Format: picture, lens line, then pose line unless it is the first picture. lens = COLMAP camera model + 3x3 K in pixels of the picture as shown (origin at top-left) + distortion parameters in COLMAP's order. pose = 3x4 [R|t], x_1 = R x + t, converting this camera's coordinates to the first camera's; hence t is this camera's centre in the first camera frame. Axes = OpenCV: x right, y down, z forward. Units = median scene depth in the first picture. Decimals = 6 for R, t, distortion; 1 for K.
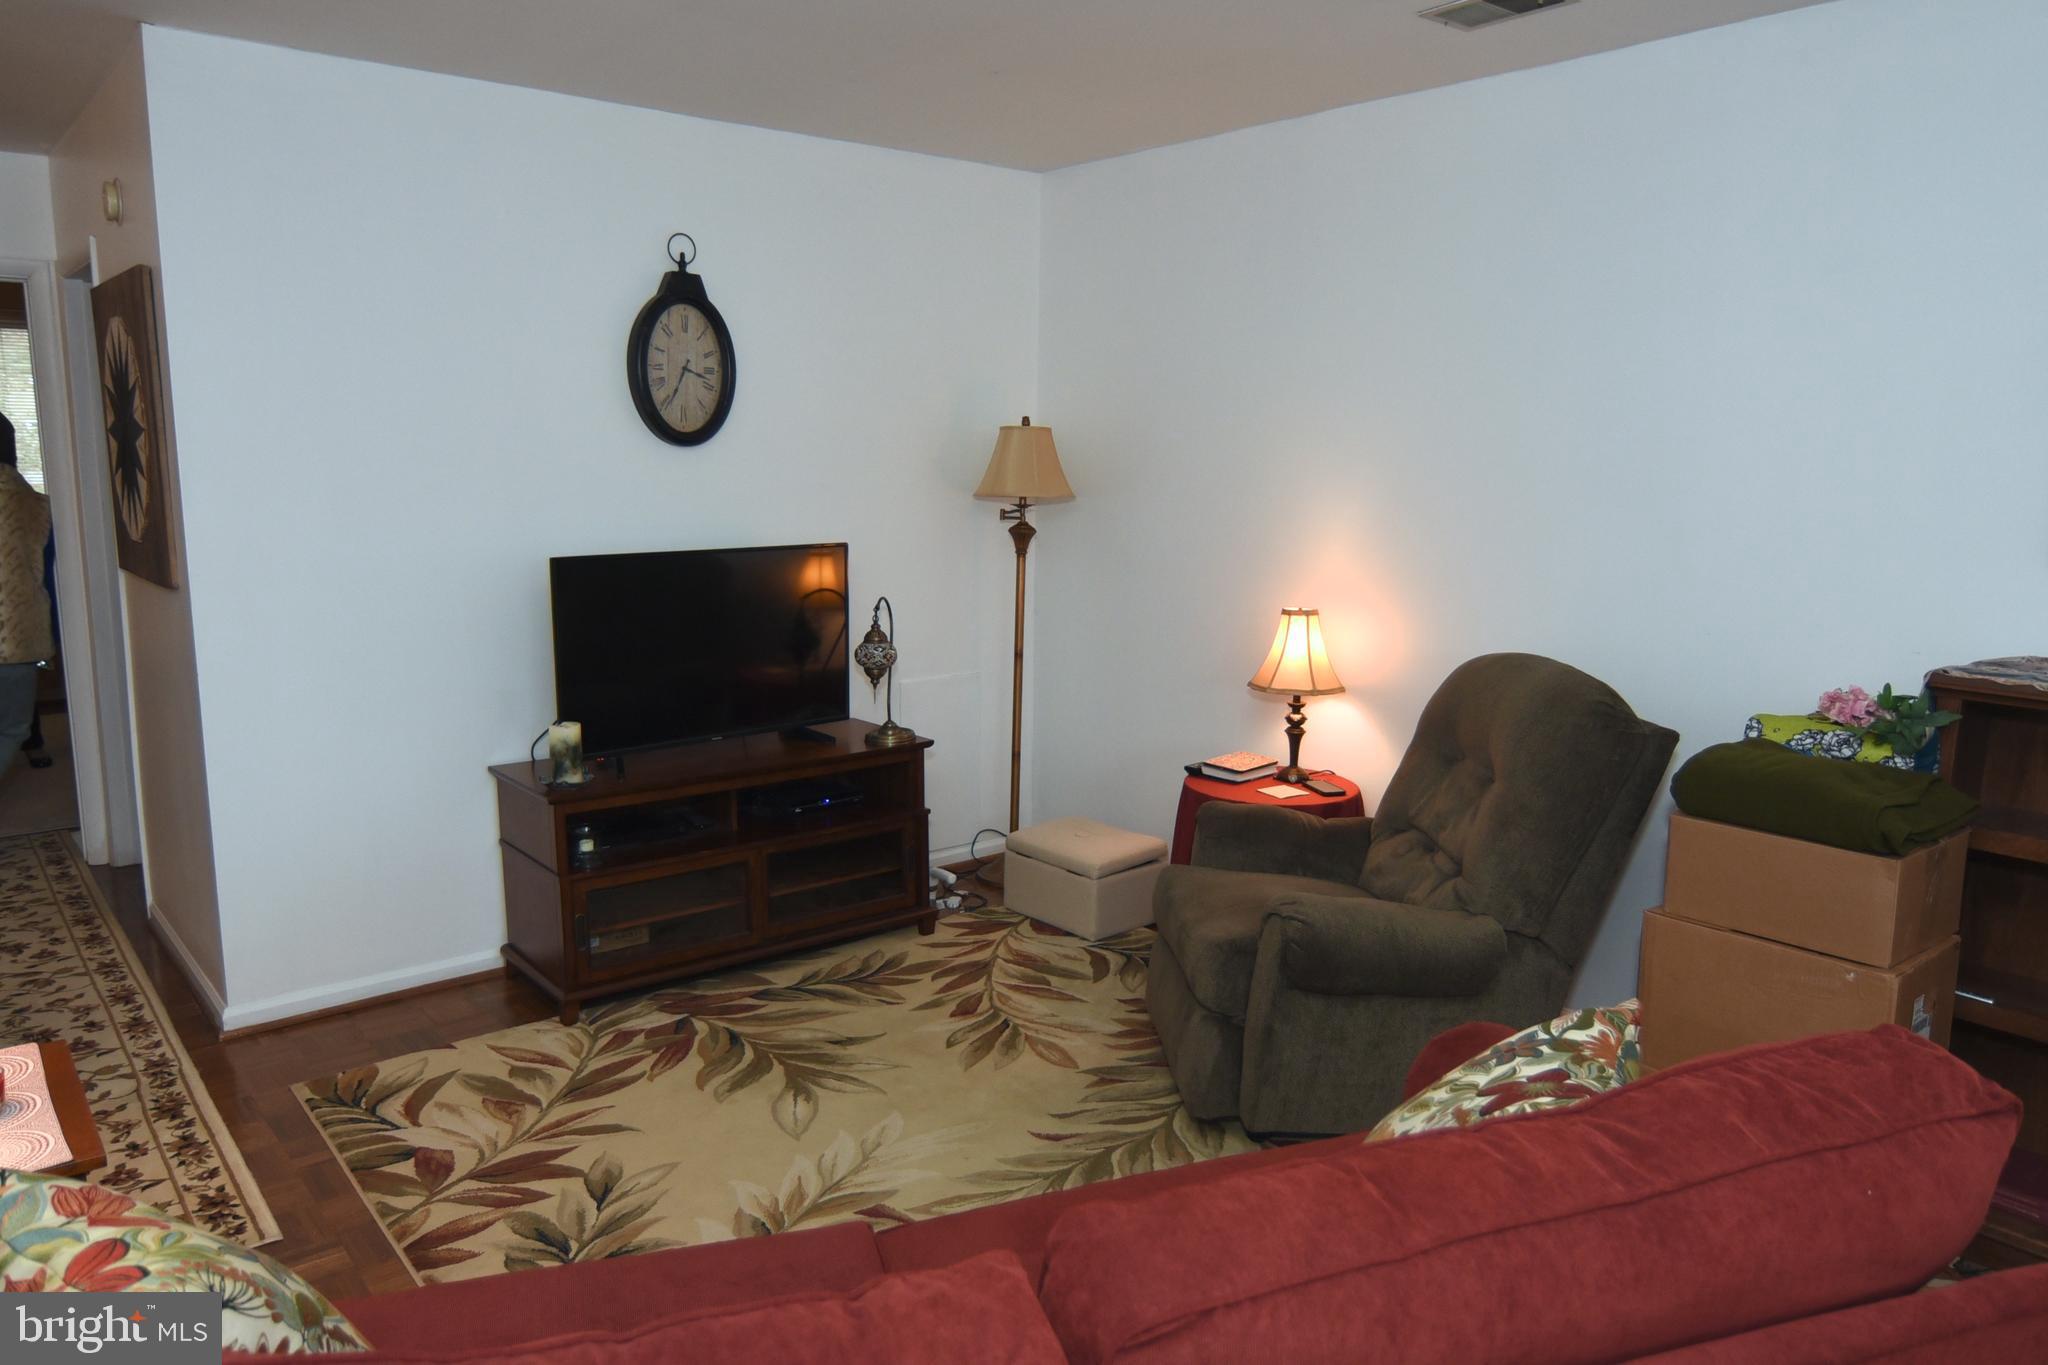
lens RADIAL K [[1429.9, 0, 1024.0], [0, 1429.9, 682.5], [0, 0, 1]] dist [0.000676, 0.000045]
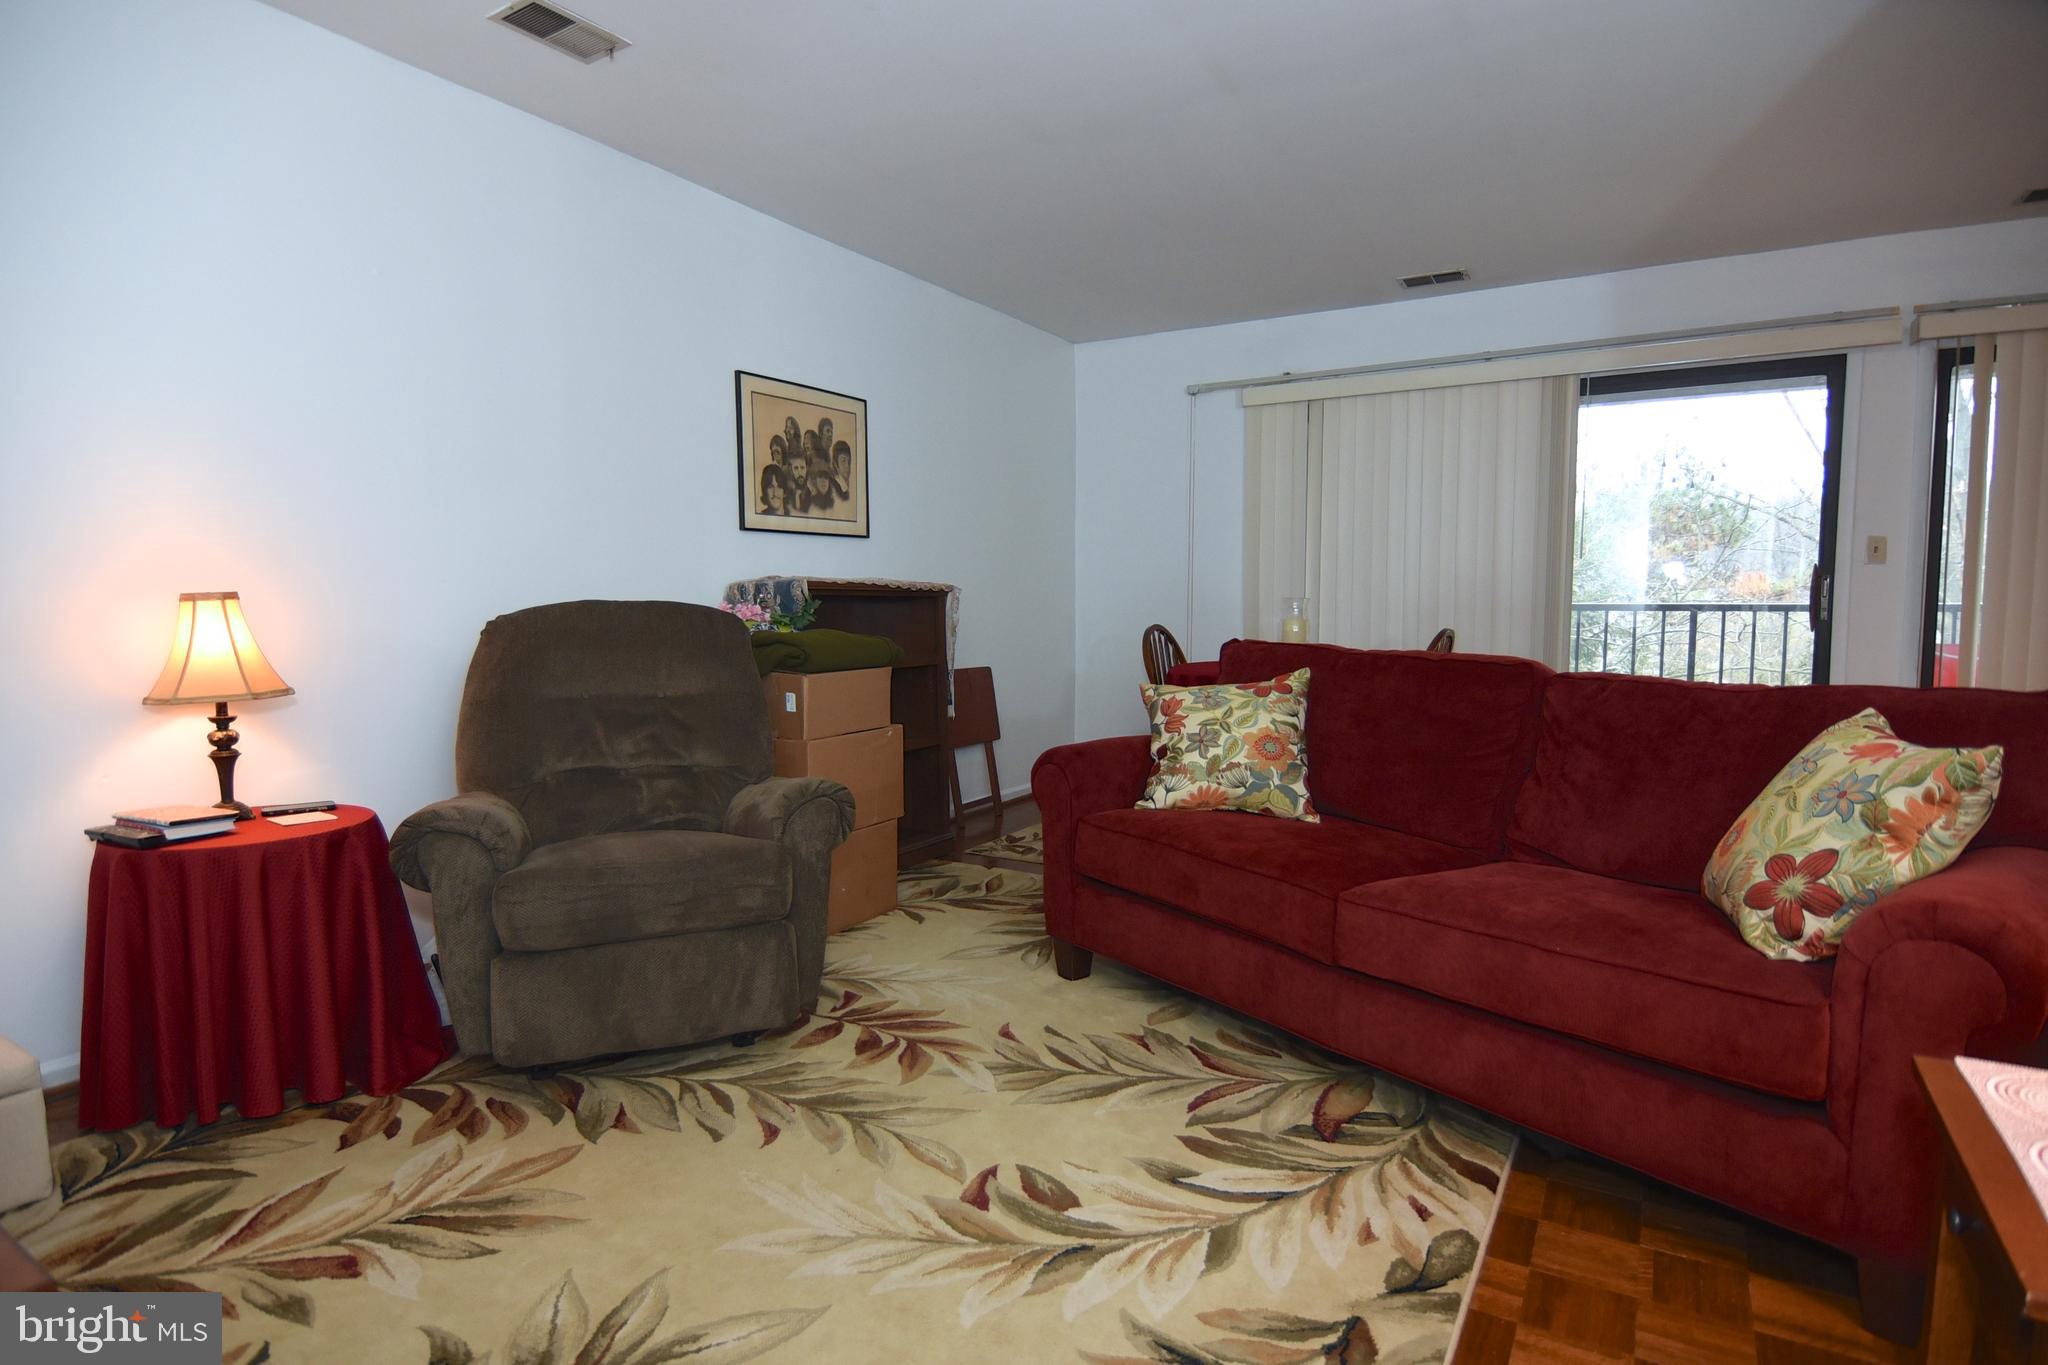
lens RADIAL K [[1102.0, 0, 1021.8], [0, 1102.0, 683.9], [0, 0, 1]] dist [0.003207, -0.019522]
pose [[-0.353903, -0.079351, 0.931910, -0.528764], [0.146655, 0.979361, 0.139085, -0.022522], [-0.923713, 0.185891, -0.334962, 0.839046]]
